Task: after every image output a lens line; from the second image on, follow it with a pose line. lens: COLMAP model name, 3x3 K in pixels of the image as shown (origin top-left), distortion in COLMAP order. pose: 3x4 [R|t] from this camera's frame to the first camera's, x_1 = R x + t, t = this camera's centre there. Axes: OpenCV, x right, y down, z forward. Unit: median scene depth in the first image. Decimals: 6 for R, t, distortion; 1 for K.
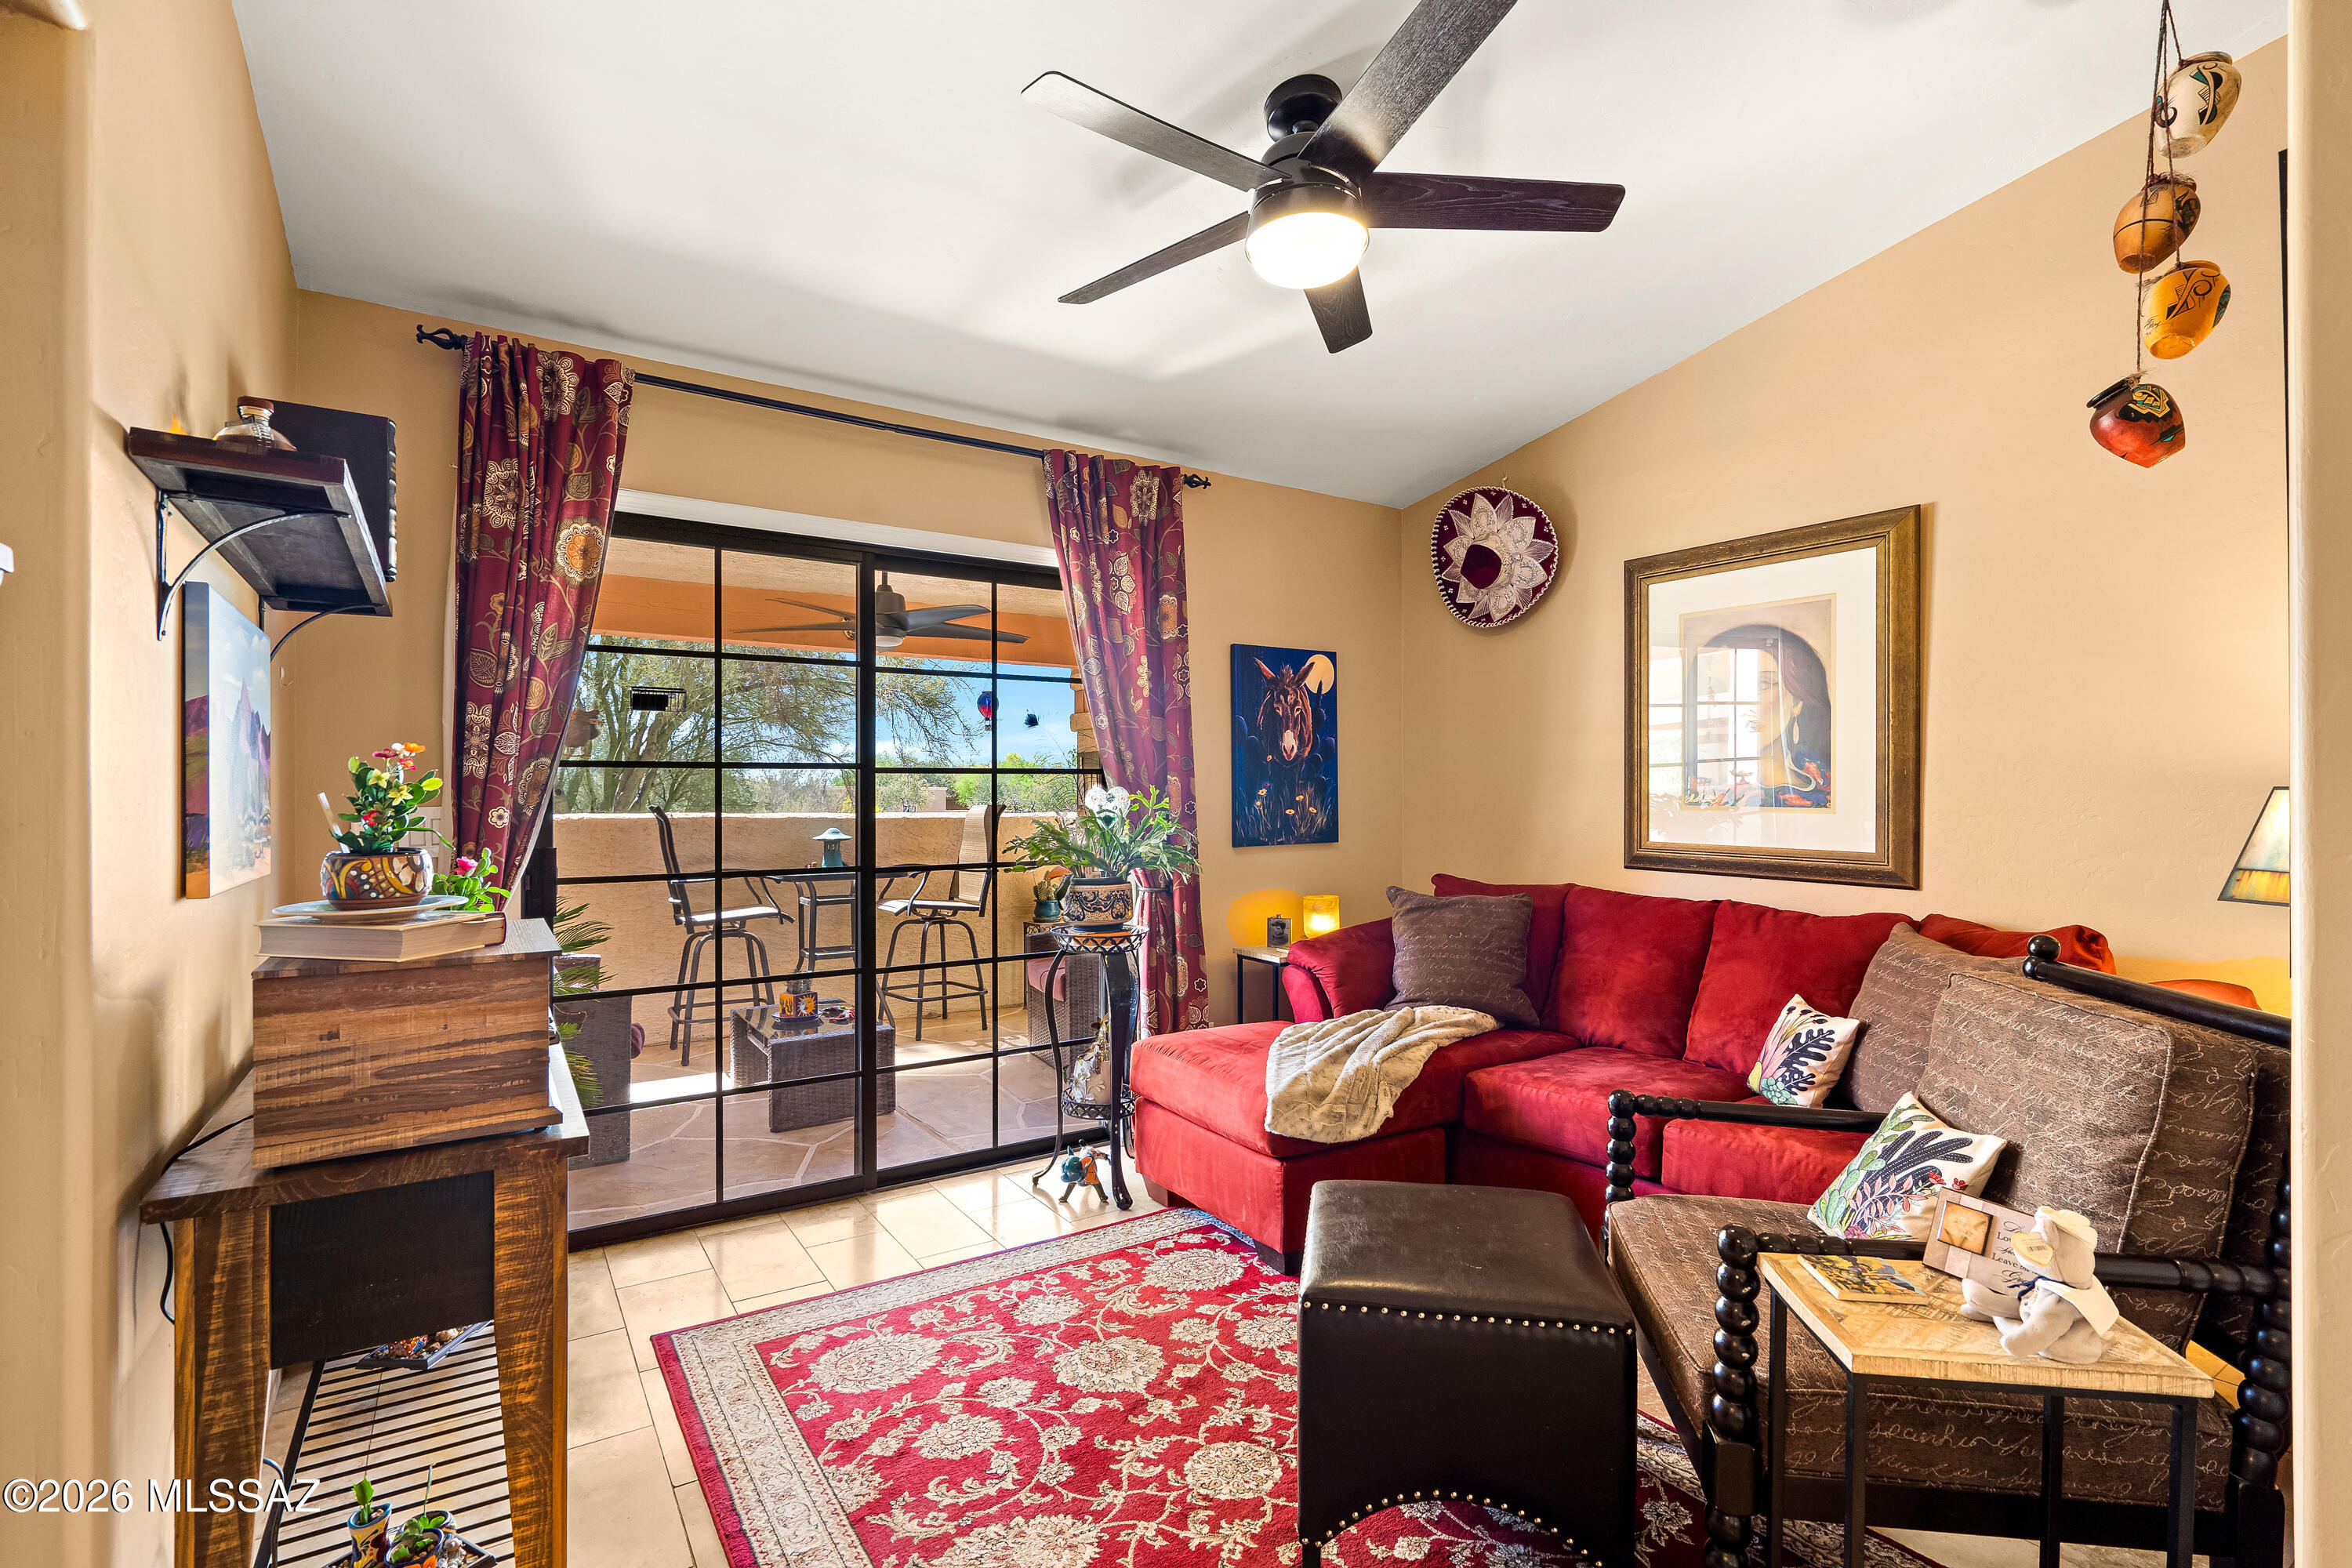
lens RADIAL K [[1057.5, 0, 1176.2], [0, 1057.5, 797.5], [0, 0, 1]] dist [-0.004736, -0.000141]
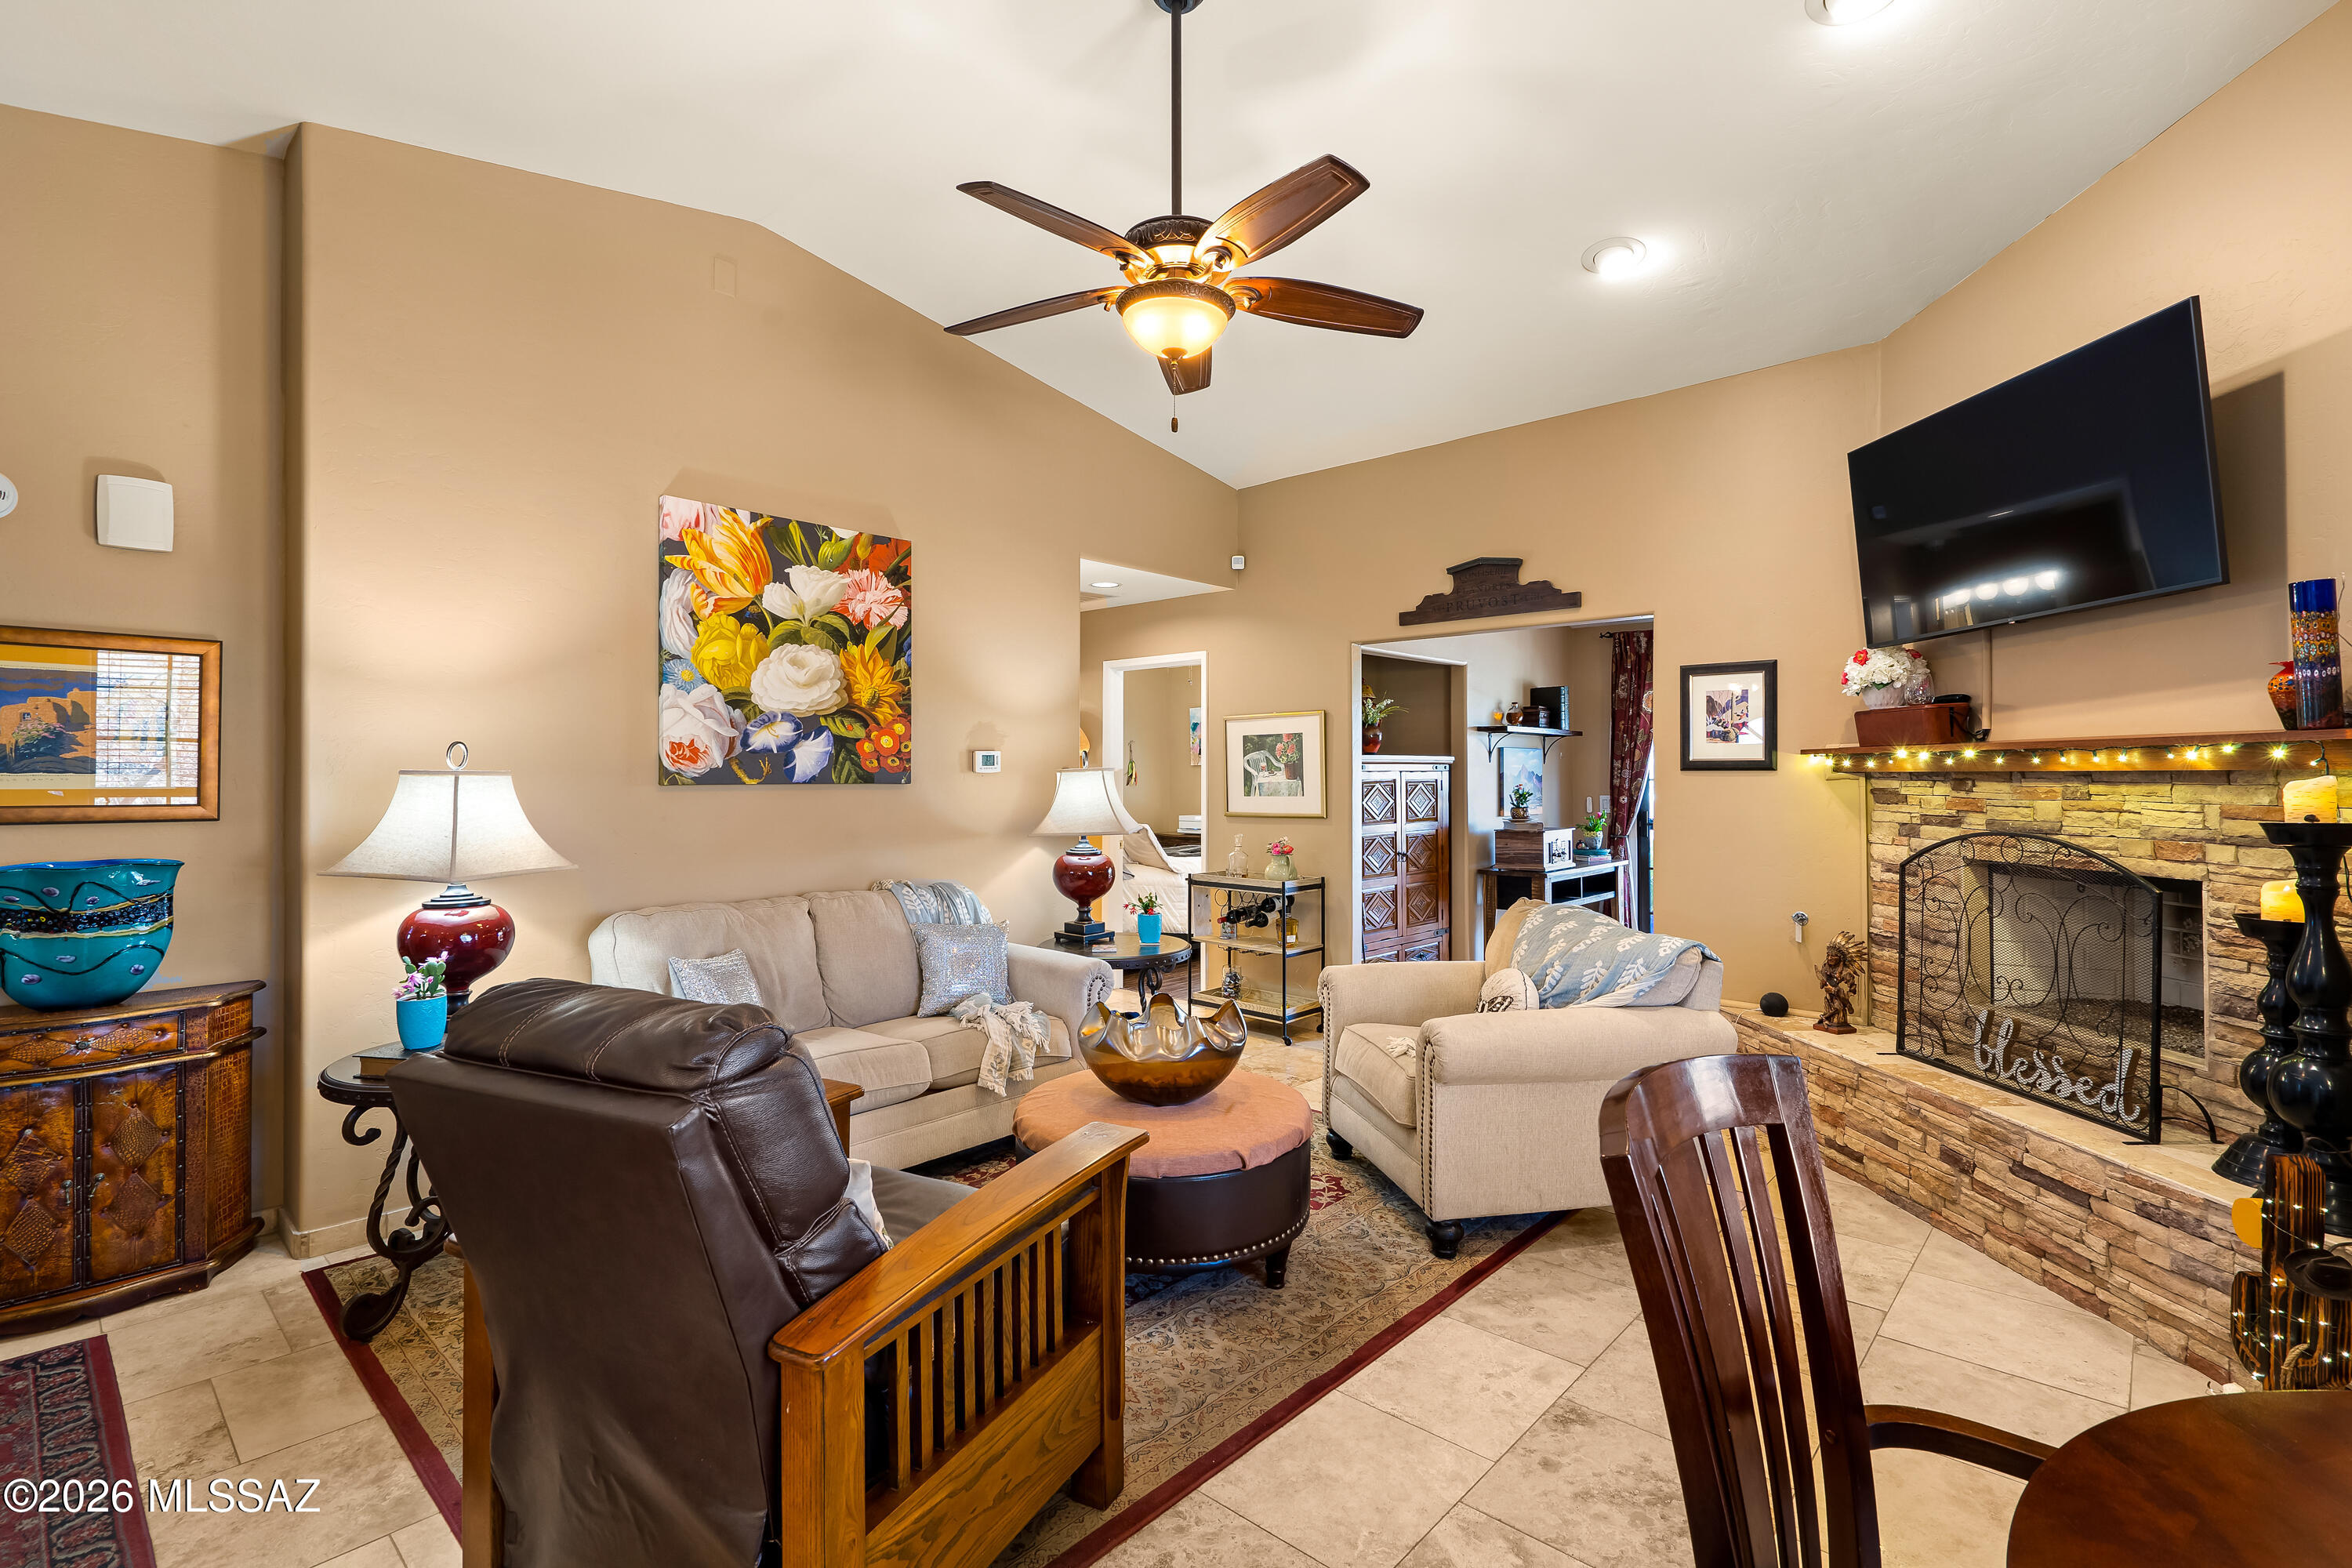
lens RADIAL K [[1087.4, 0, 1202.6], [0, 1087.4, 761.8], [0, 0, 1]] dist [0.000721, 0.000755]
pose [[0.268258, -0.009500, -0.963300, 1.730990], [0.002806, 0.999955, -0.009080, -0.054912], [0.963343, -0.000267, 0.268273, -0.809855]]
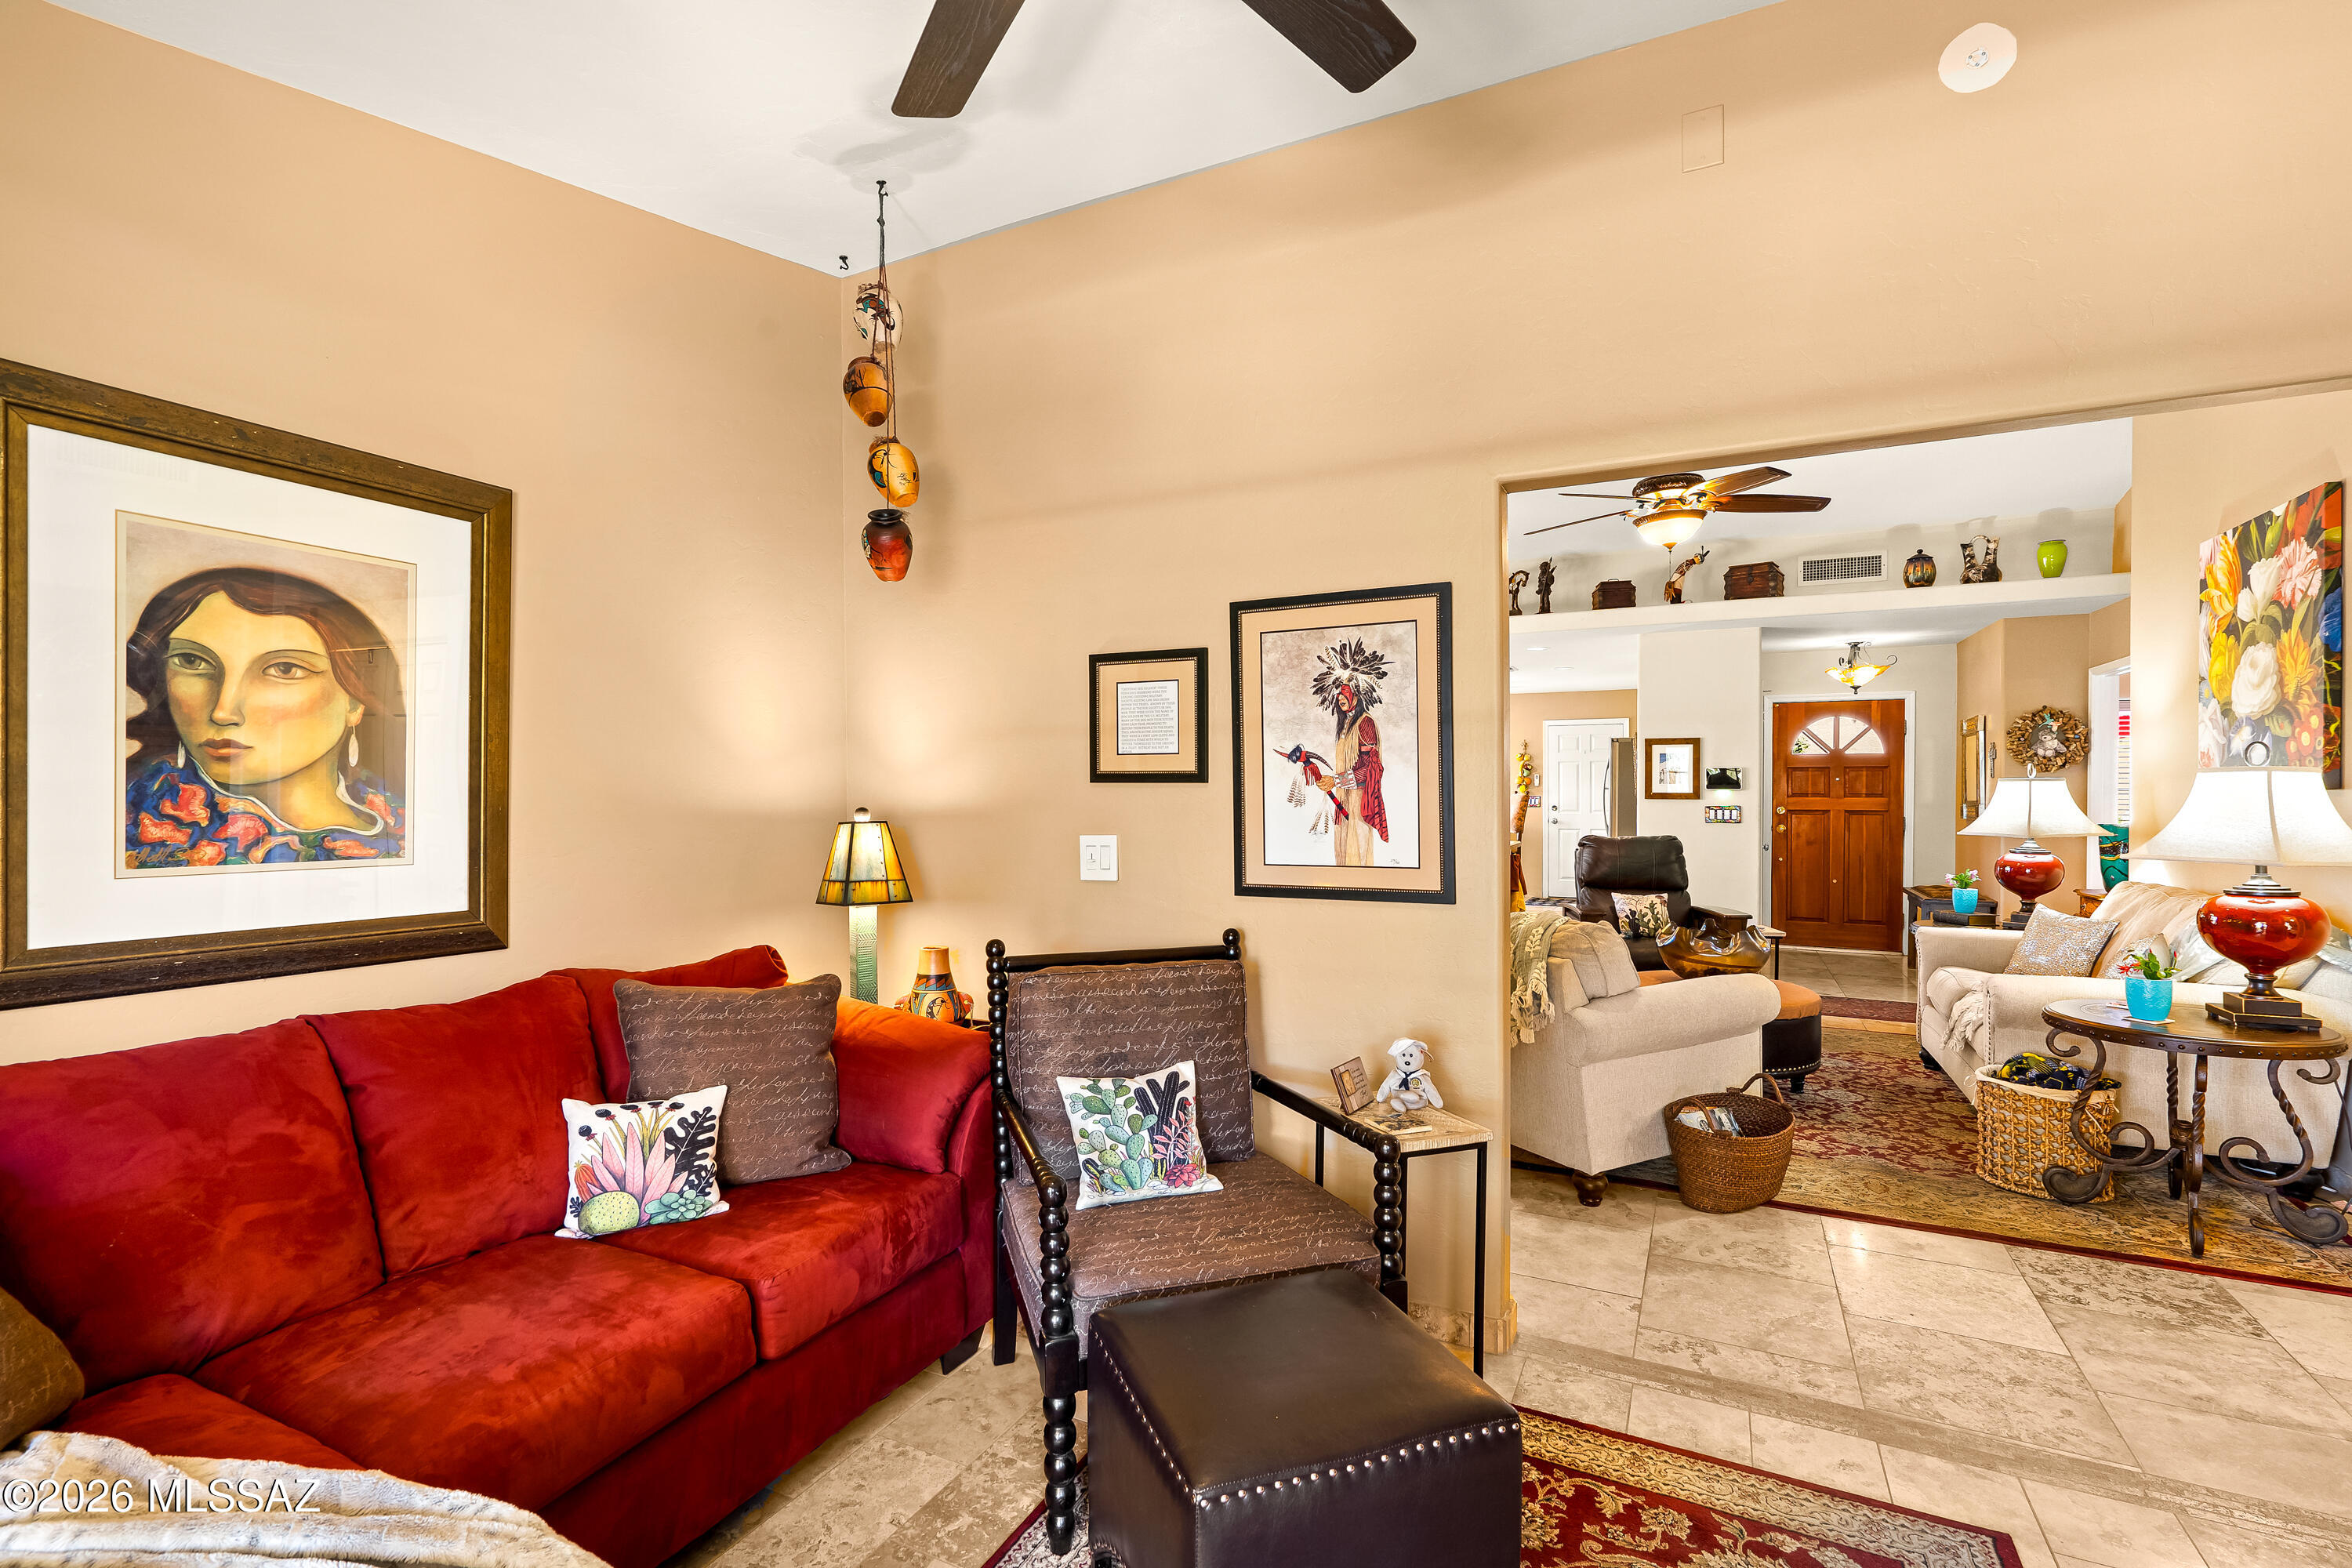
lens RADIAL K [[1057.5, 0, 1176.2], [0, 1057.5, 797.5], [0, 0, 1]] dist [-0.004736, -0.000141]
pose [[-0.493733, -0.006631, 0.869589, -0.289969], [0.000049, 0.999971, 0.007653, -0.038623], [-0.869614, 0.003821, -0.493718, 0.940808]]
